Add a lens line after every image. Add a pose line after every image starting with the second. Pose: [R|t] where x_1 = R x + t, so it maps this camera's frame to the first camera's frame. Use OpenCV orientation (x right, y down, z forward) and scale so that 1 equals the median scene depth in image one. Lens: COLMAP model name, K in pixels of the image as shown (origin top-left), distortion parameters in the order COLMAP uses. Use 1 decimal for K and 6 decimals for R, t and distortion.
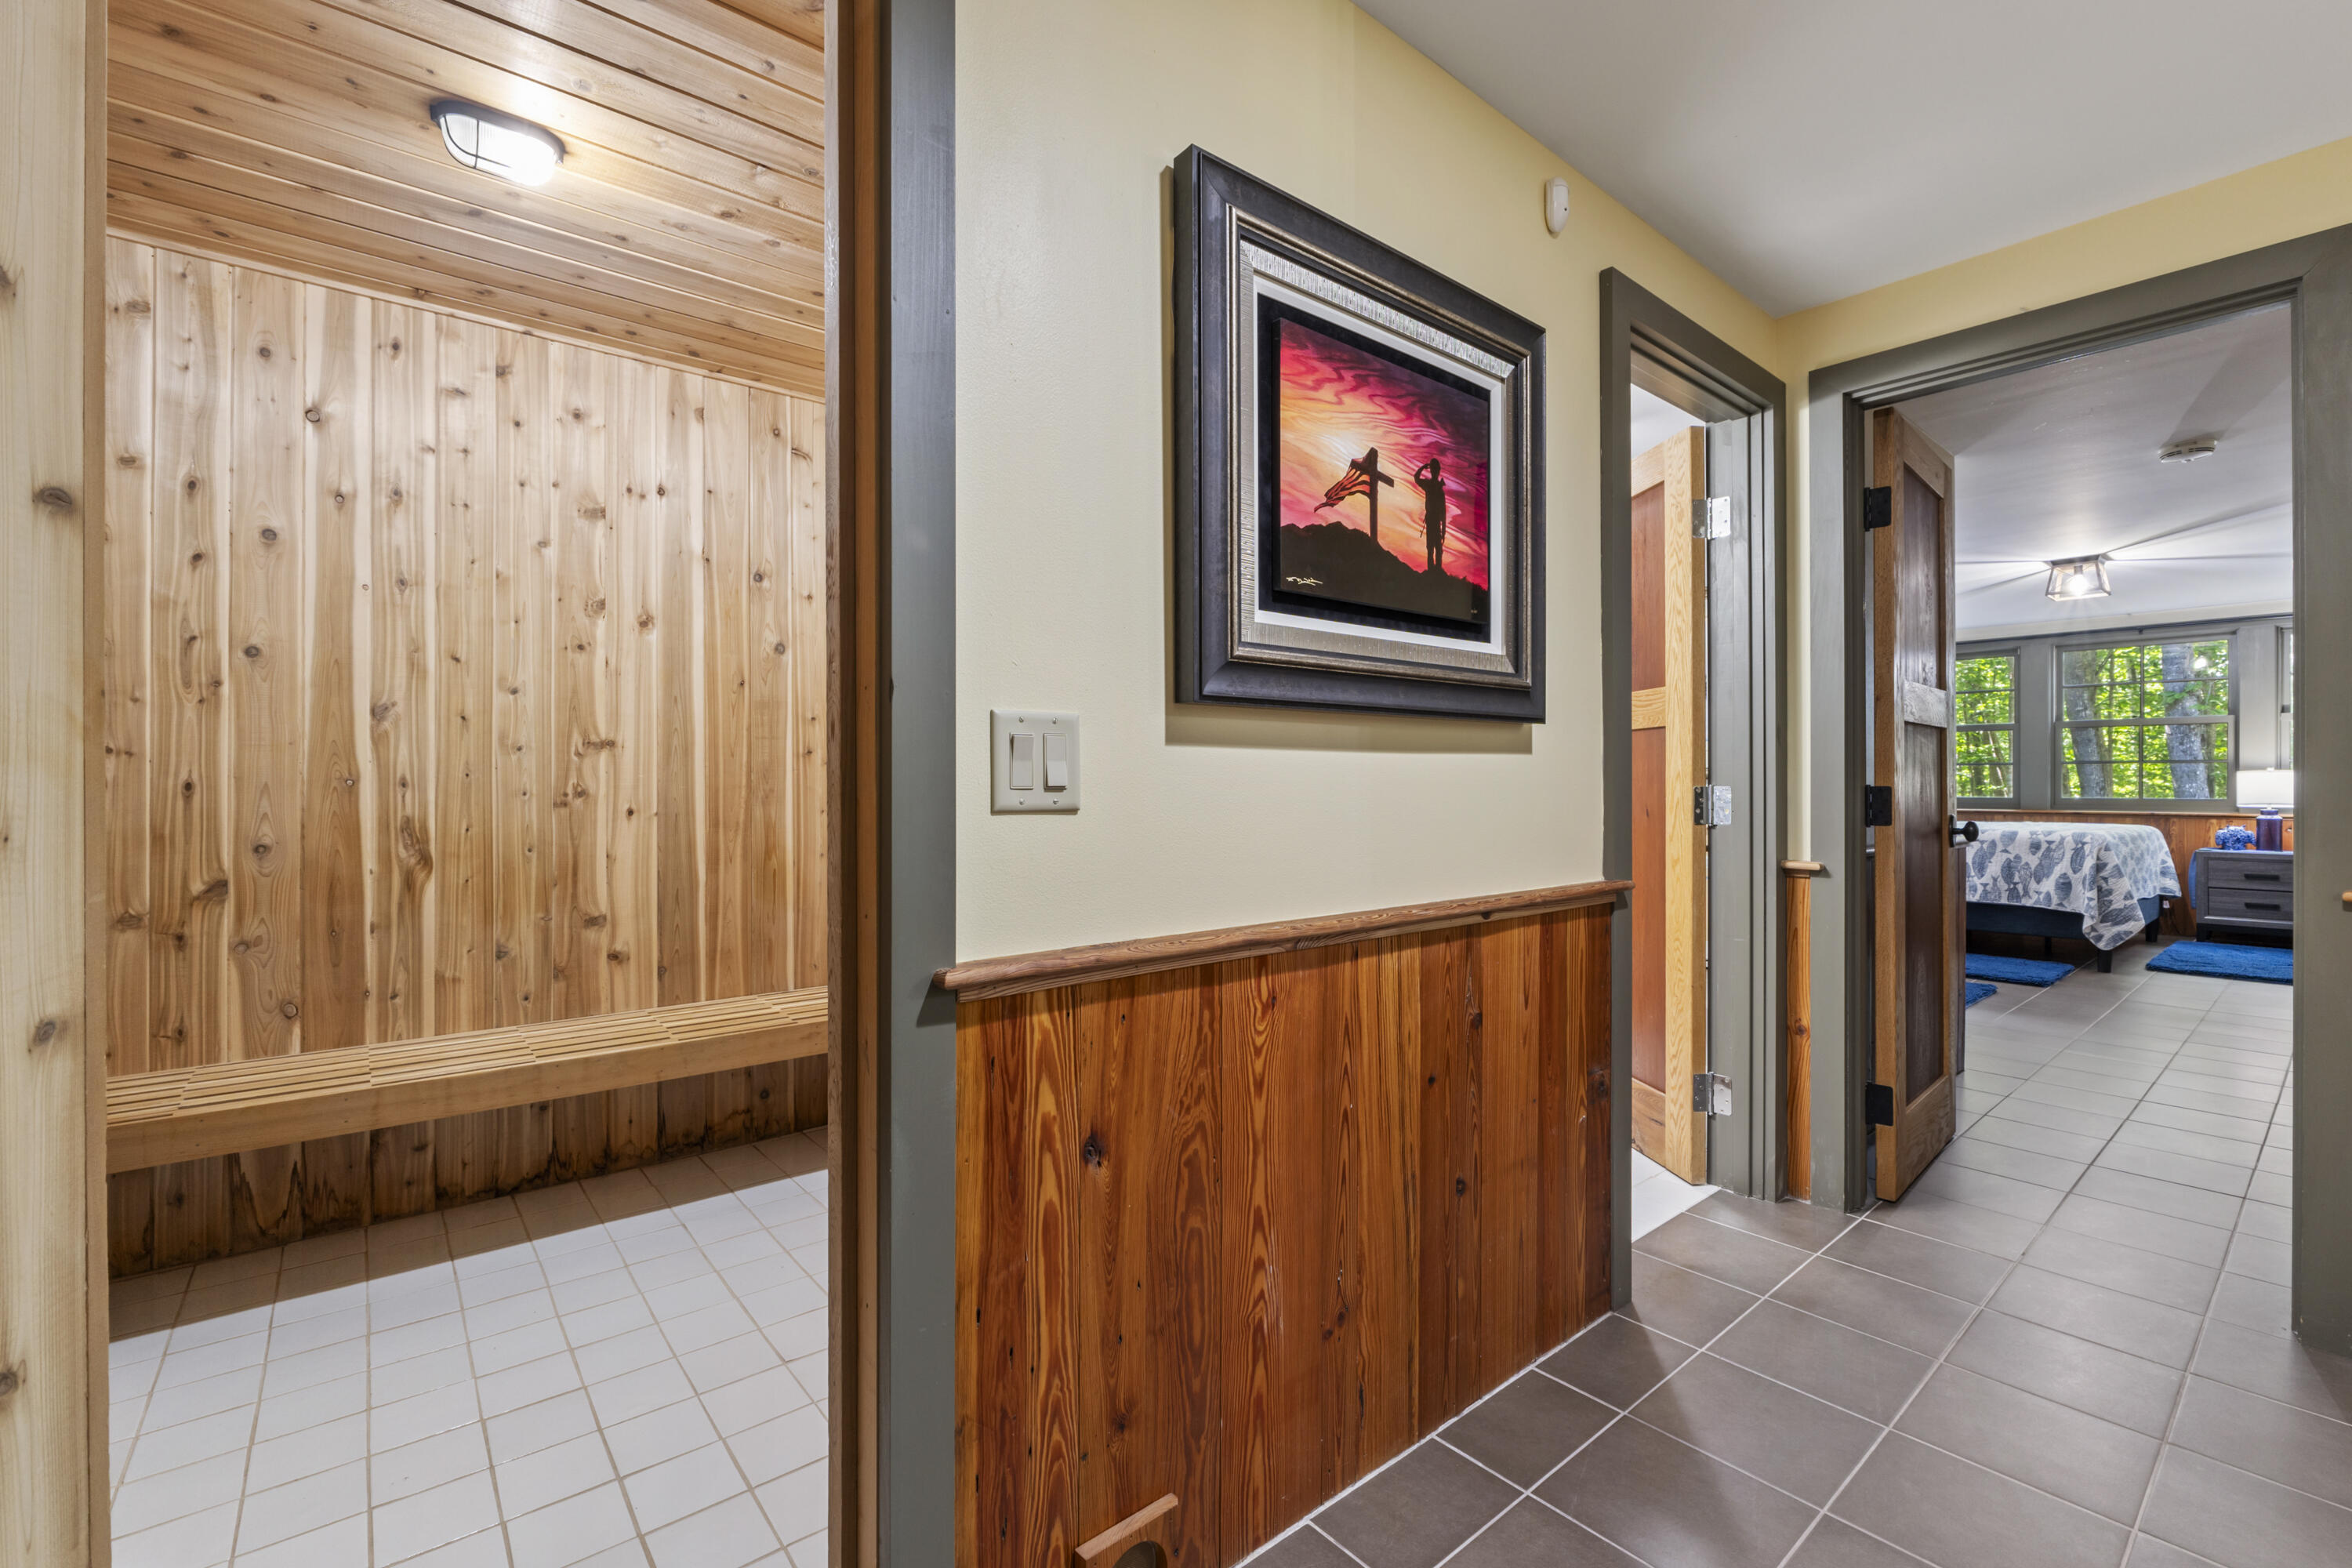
lens RADIAL K [[1001.6, 0, 1167.6], [0, 1001.6, 787.7], [0, 0, 1]] dist [-0.004831, -0.001181]
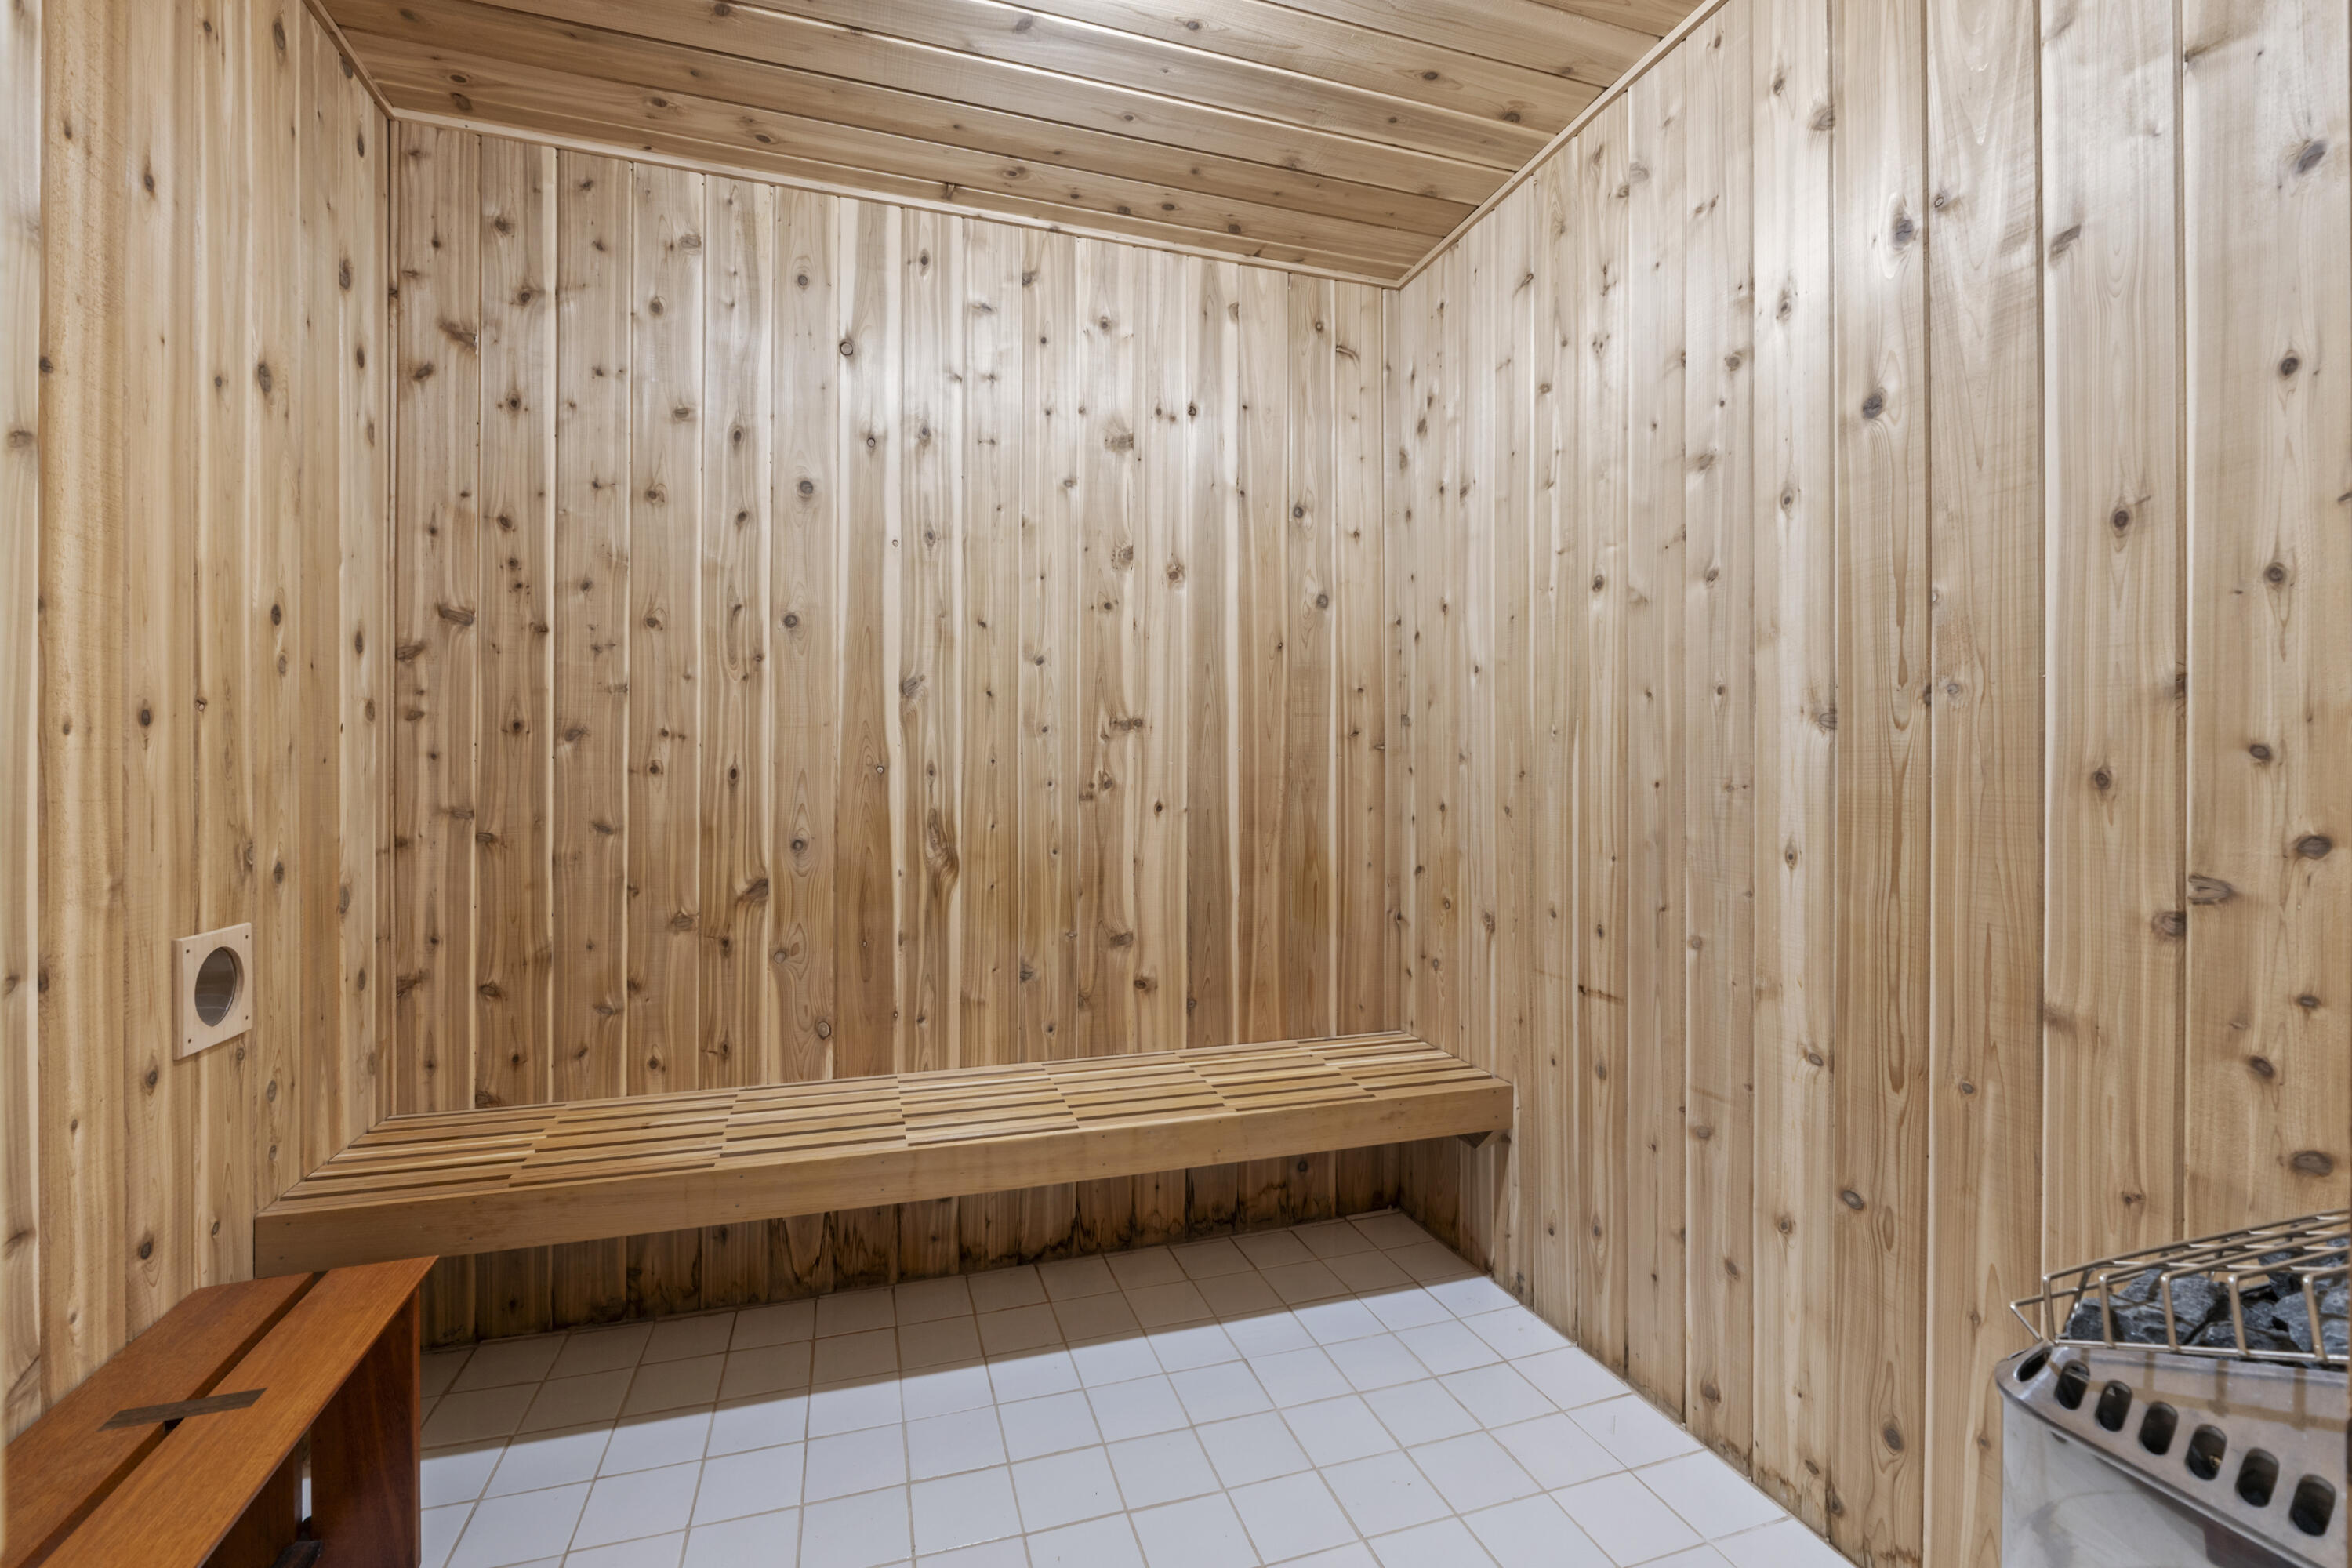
lens RADIAL K [[1001.6, 0, 1167.2], [0, 1001.6, 784.1], [0, 0, 1]] dist [-0.004831, -0.001181]
pose [[0.928723, 0.003551, -0.370757, -0.251919], [-0.003467, 0.999994, 0.000893, 0.005278], [0.370757, 0.000456, 0.928730, 0.270600]]
